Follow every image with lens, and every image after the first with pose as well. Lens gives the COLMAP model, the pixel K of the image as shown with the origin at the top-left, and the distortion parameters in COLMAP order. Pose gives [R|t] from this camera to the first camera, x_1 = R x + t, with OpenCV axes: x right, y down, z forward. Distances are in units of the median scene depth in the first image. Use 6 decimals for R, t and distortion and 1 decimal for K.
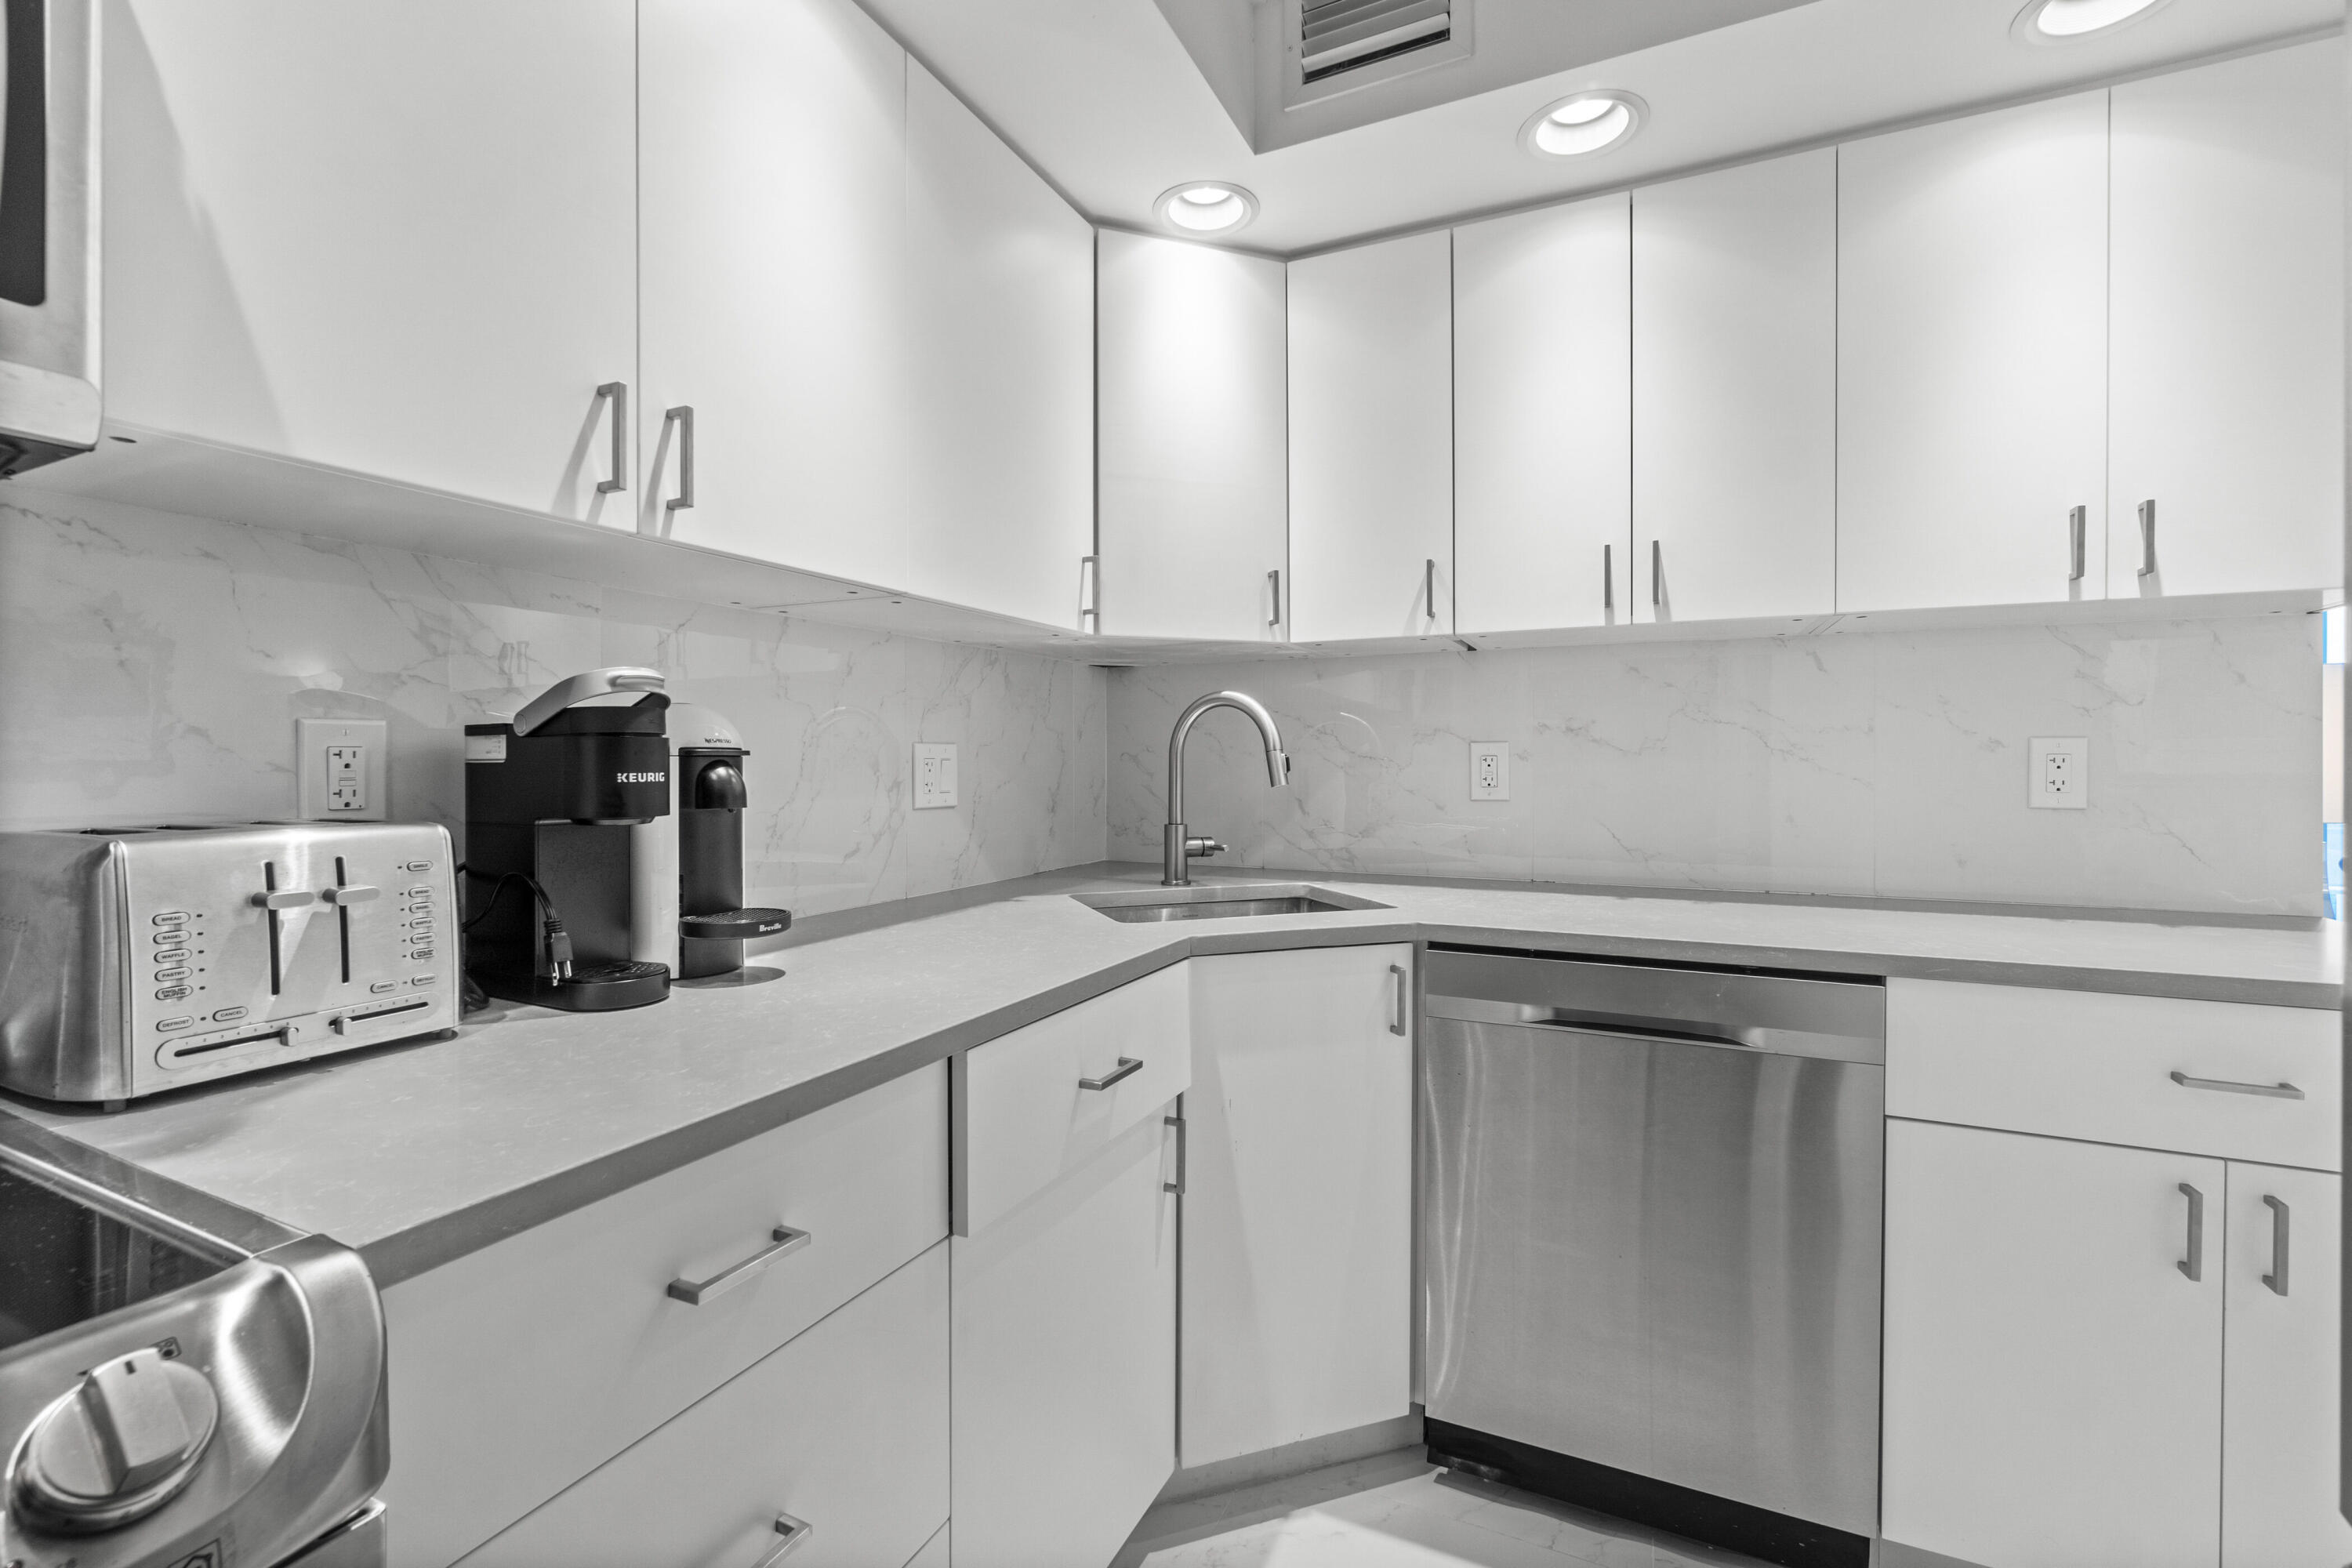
lens RADIAL K [[994.2, 0, 1176.0], [0, 994.2, 784.0], [0, 0, 1]] dist [-0.000791, 0.000182]
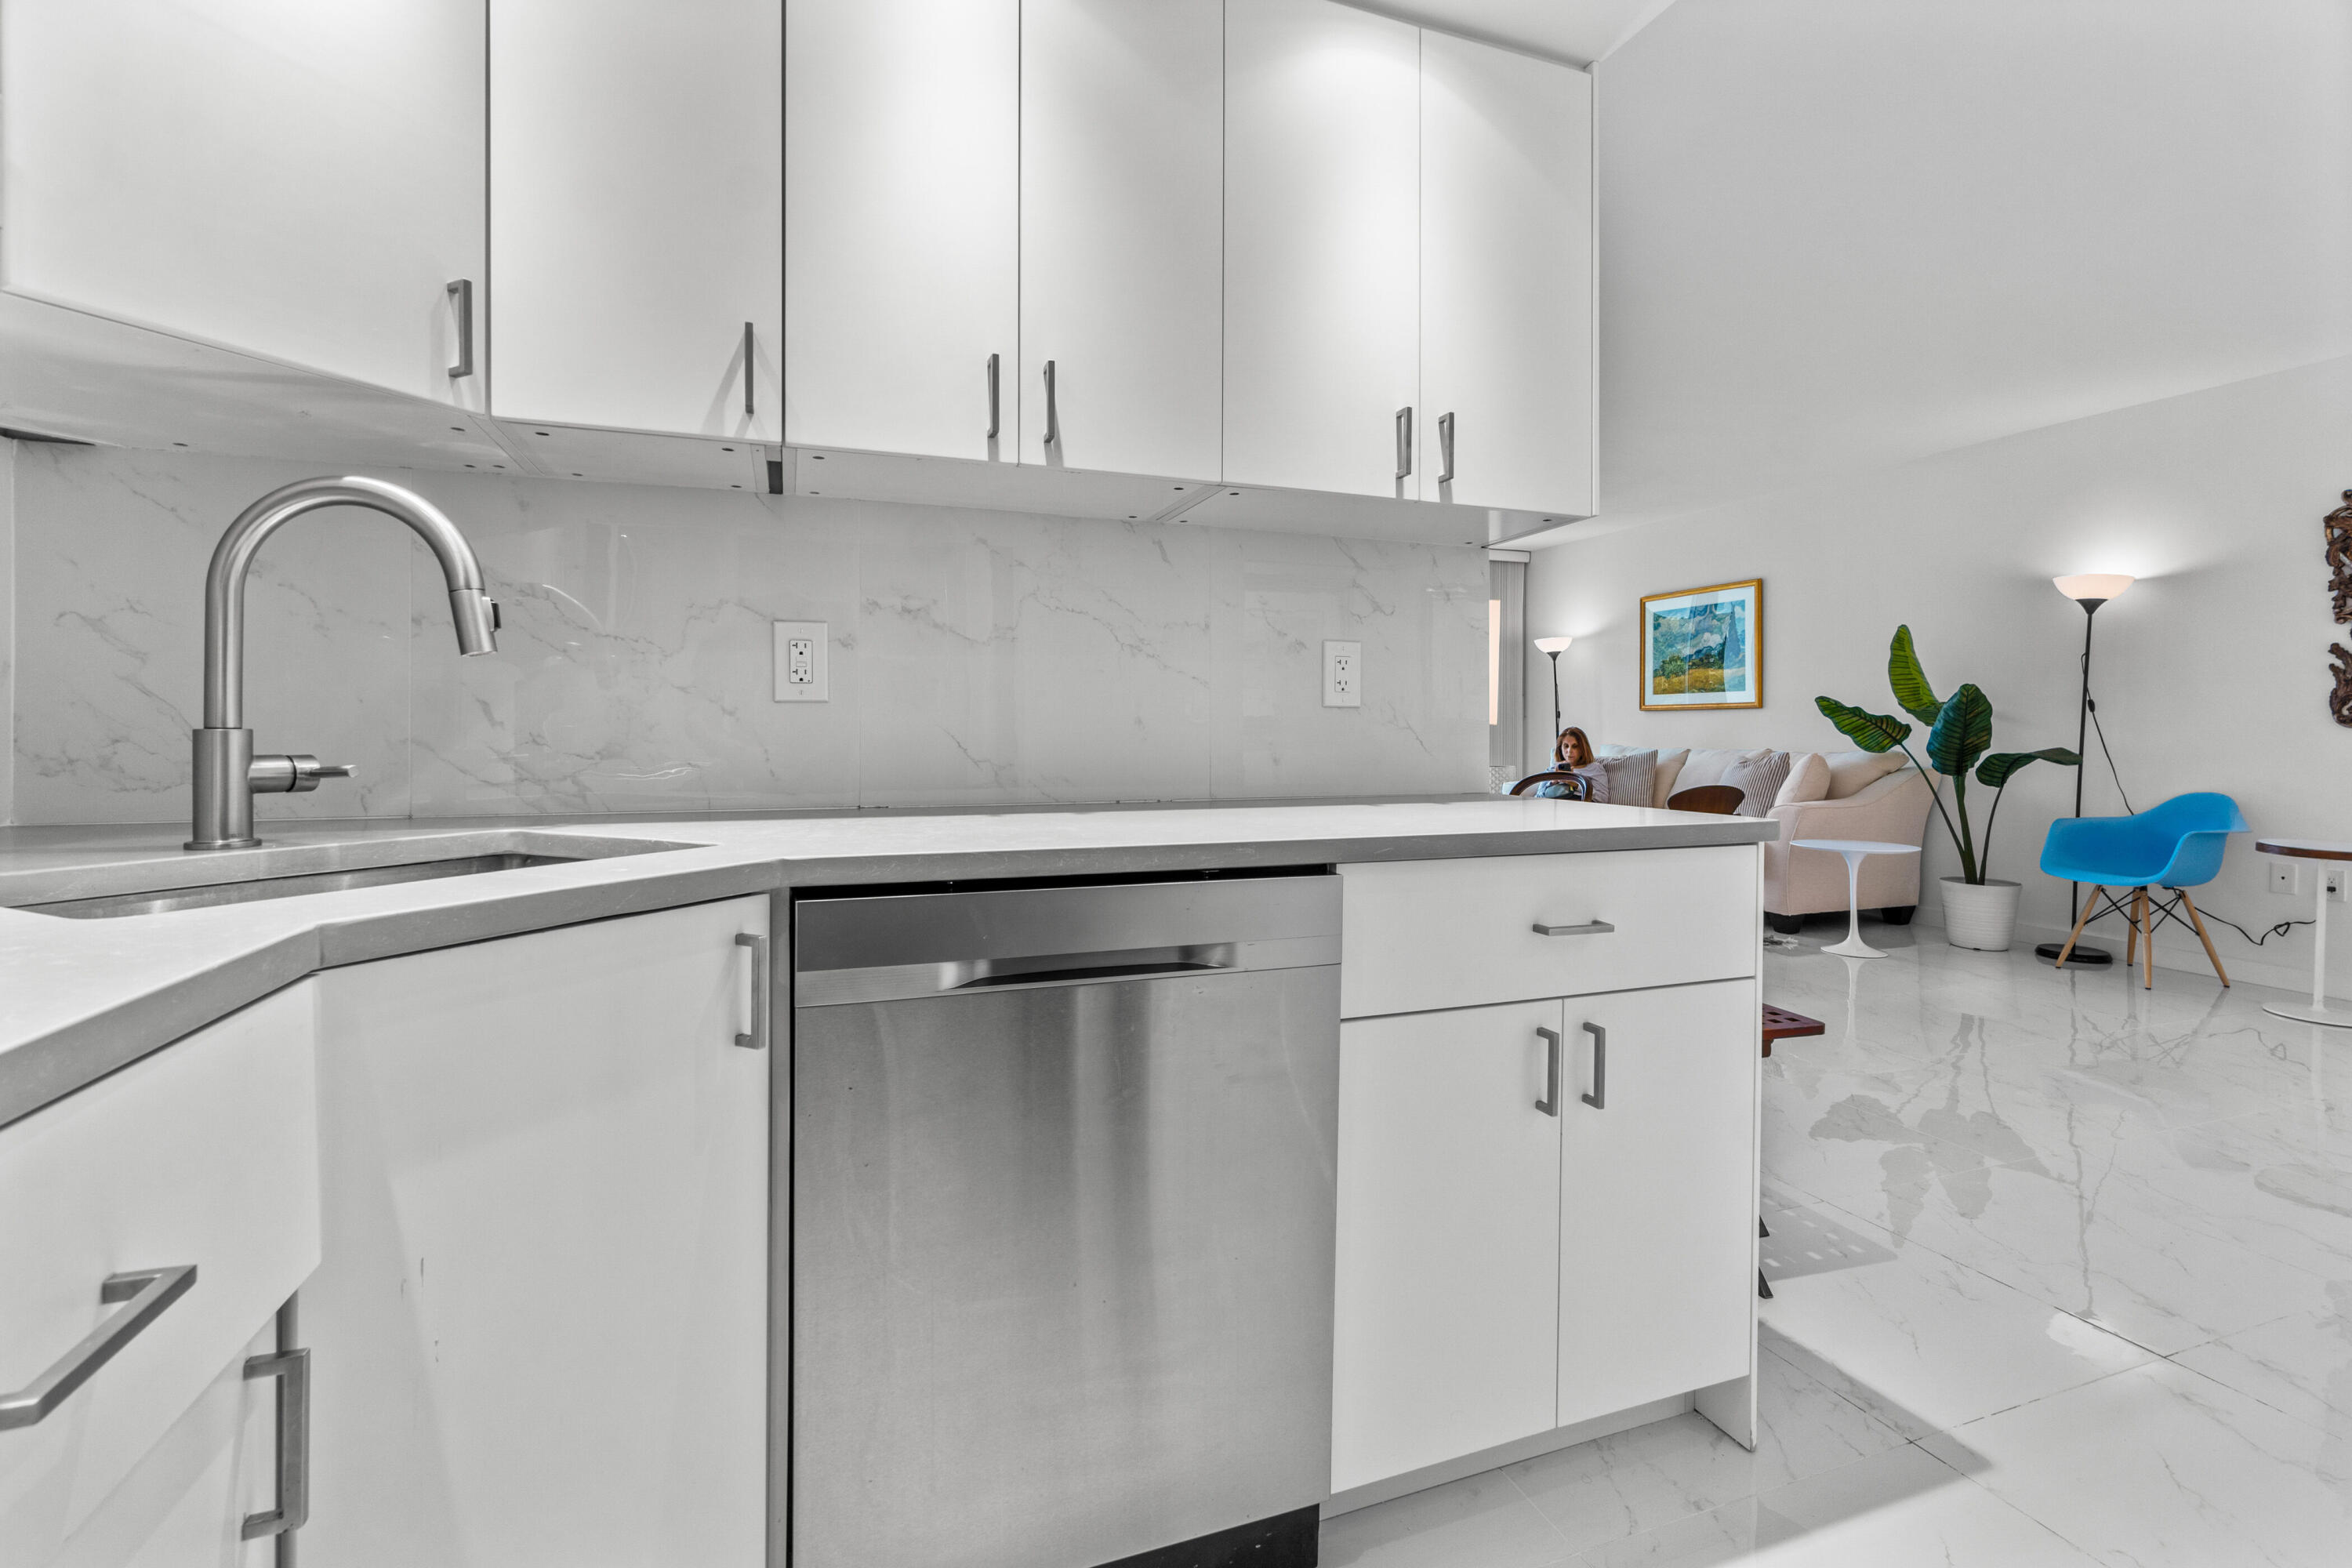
lens RADIAL K [[1019.8, 0, 1164.2], [0, 1019.8, 736.6], [0, 0, 1]] dist [-0.003681, 0.000407]
pose [[0.706871, 0.000486, 0.707342, -0.033960], [0.010498, 0.999882, -0.011177, 0.067268], [-0.707264, 0.015326, 0.706783, 0.352972]]
